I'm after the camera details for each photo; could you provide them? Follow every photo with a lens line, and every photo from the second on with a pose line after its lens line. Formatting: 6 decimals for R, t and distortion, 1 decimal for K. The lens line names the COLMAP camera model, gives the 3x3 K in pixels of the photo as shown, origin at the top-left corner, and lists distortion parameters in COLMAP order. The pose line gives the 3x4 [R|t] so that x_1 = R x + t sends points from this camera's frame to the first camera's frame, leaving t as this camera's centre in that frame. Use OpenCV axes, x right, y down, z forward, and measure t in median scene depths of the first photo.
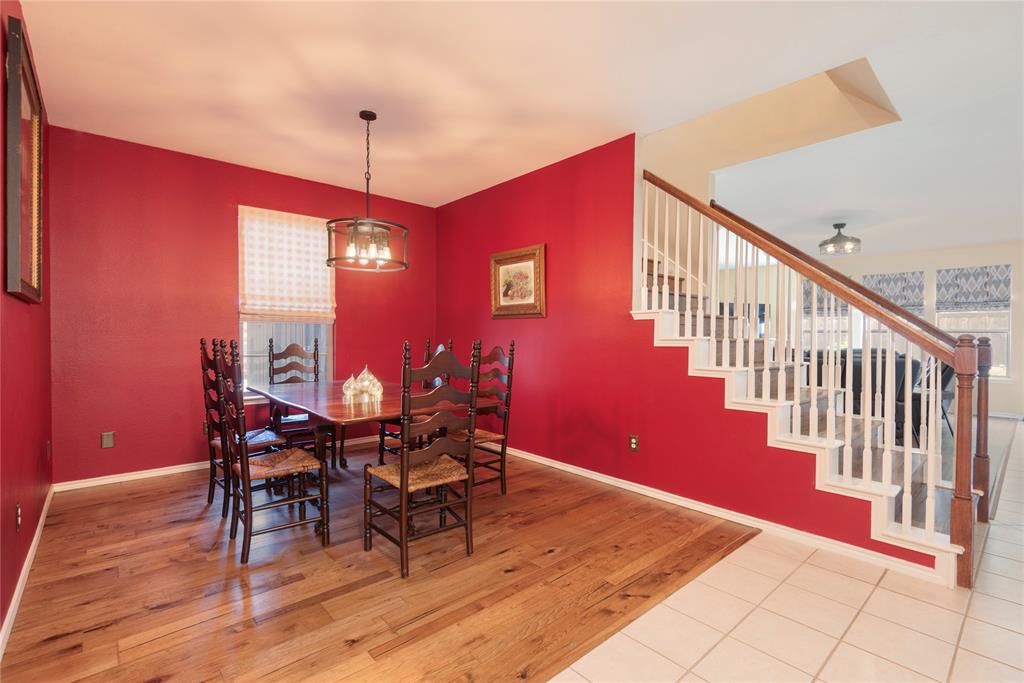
lens RADIAL K [[460.6, 0, 511.1], [0, 460.6, 340.9], [0, 0, 1]] dist [0.022088, -0.012925]
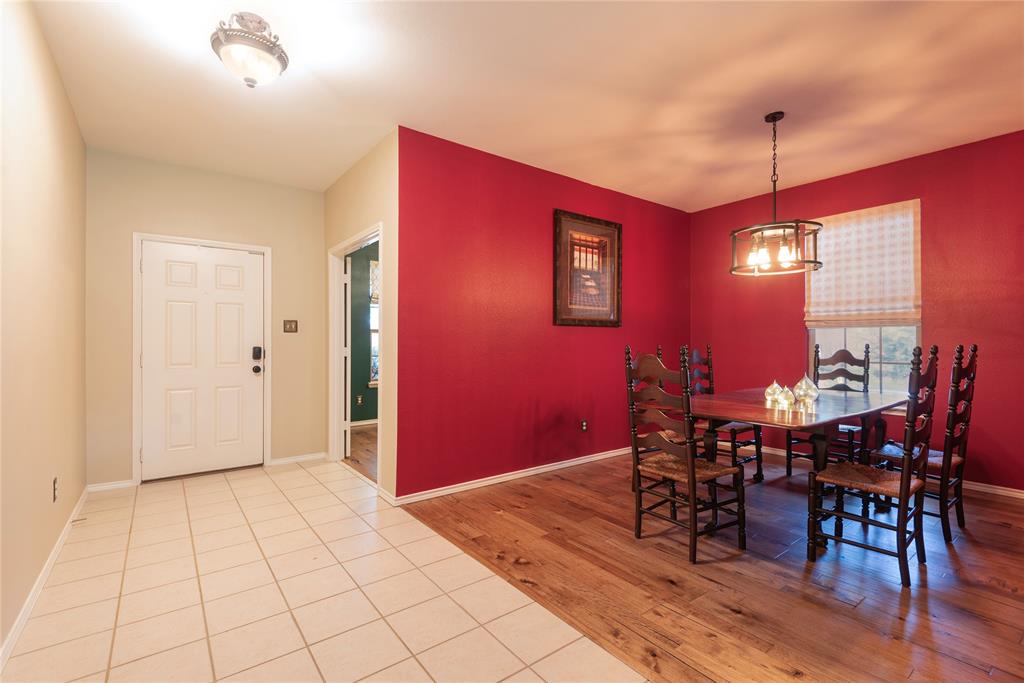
lens RADIAL K [[459.2, 0, 509.3], [0, 459.2, 340.9], [0, 0, 1]] dist [0.041178, -0.024906]
pose [[-0.078120, -0.006943, -0.996920, 0.539481], [-0.005201, 0.999965, -0.006557, -0.002280], [0.996930, 0.004673, -0.078154, 0.392474]]
